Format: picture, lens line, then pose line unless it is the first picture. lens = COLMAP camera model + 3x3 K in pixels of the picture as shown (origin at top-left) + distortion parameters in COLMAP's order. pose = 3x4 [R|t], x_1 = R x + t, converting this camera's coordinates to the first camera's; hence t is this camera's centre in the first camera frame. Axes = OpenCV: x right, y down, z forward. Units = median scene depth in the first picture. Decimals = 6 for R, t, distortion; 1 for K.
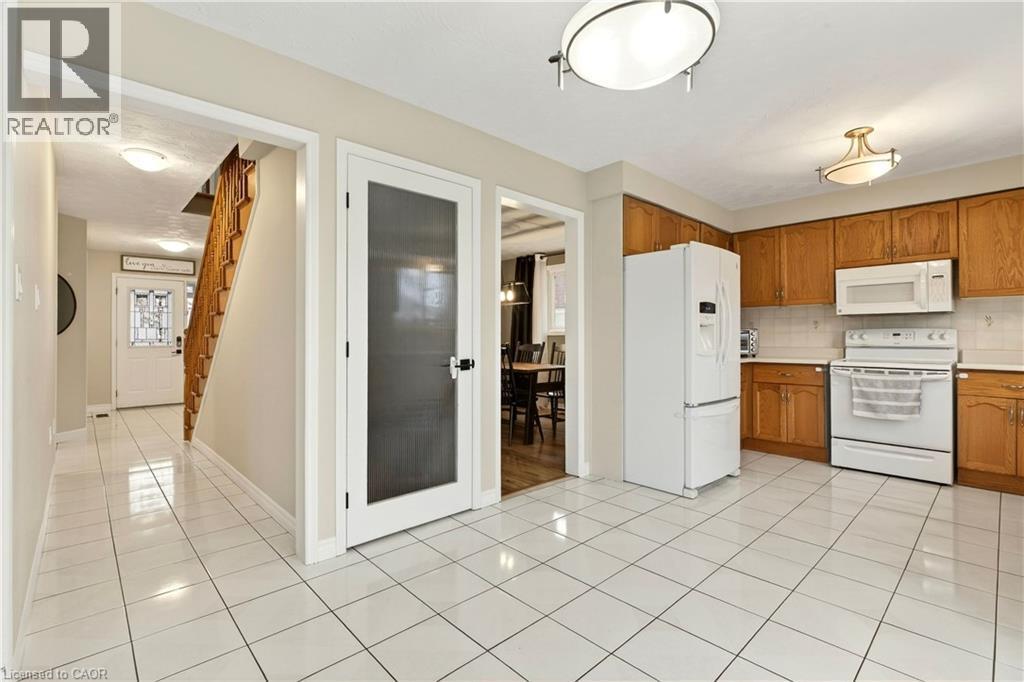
lens RADIAL K [[466.2, 0, 514.9], [0, 466.2, 332.9], [0, 0, 1]] dist [-0.001096, 0.000045]
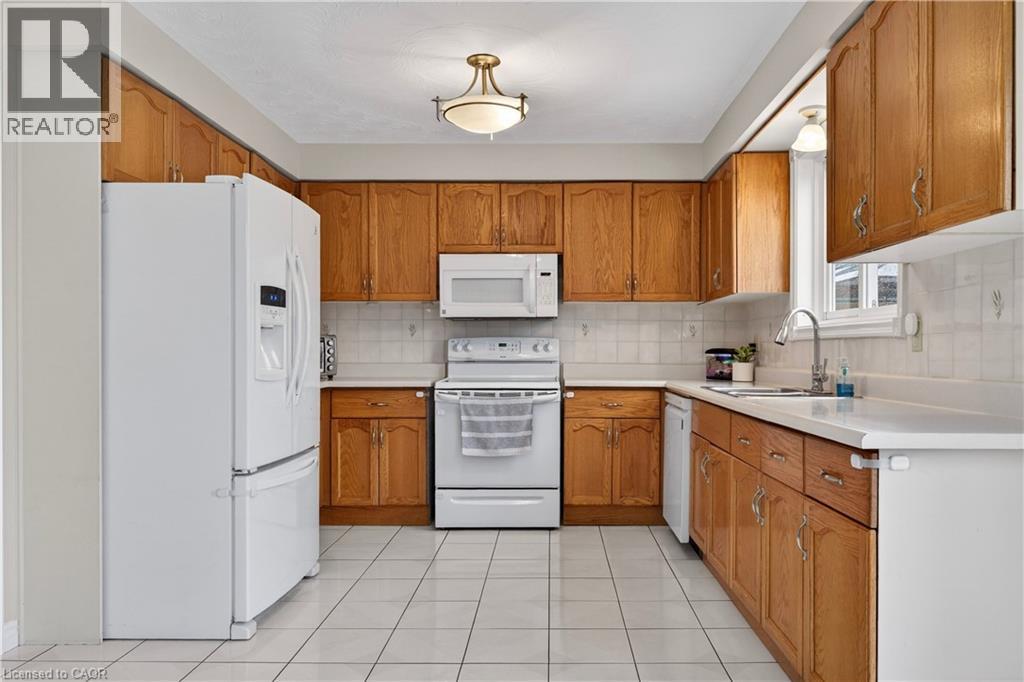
lens RADIAL K [[709.5, 0, 549.7], [0, 709.5, 353.5], [0, 0, 1]] dist [-0.004610, 0.000505]
pose [[0.688372, -0.004466, 0.725345, 0.015304], [-0.007538, 0.999883, 0.013310, 0.001443], [-0.725319, -0.014630, 0.688257, 0.138067]]
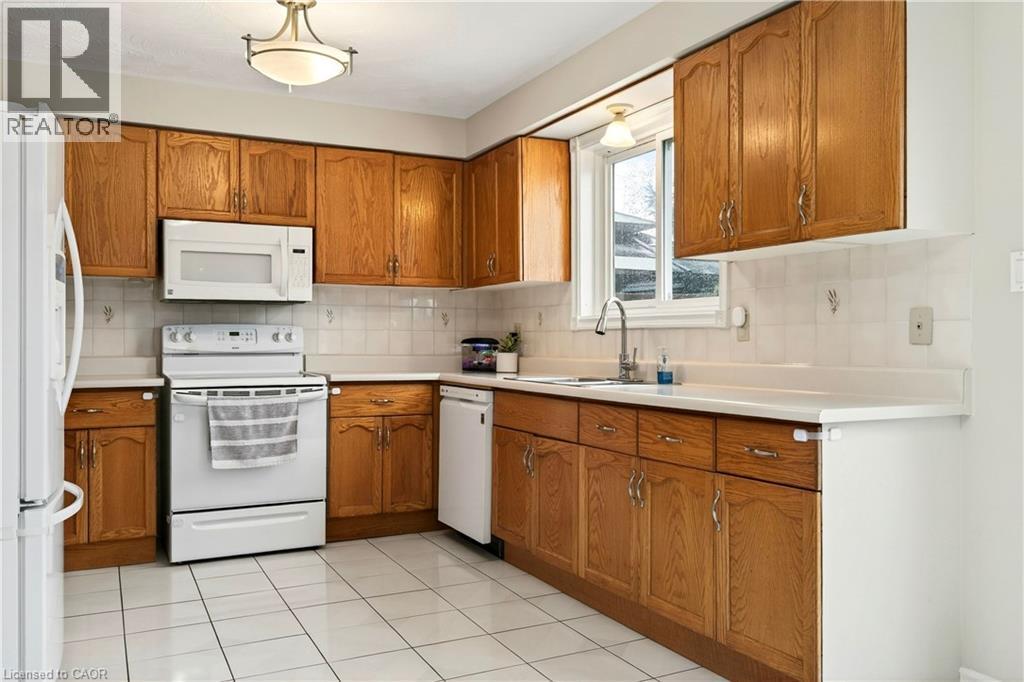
lens RADIAL K [[821.0, 0, 512.0], [0, 821.0, 341.0], [0, 0, 1]] dist [0.000199, -0.000413]
pose [[0.289241, -0.002309, 0.957253, -0.164874], [-0.010335, 0.999931, 0.005535, 0.003650], [-0.957200, -0.011494, 0.289198, 0.332951]]
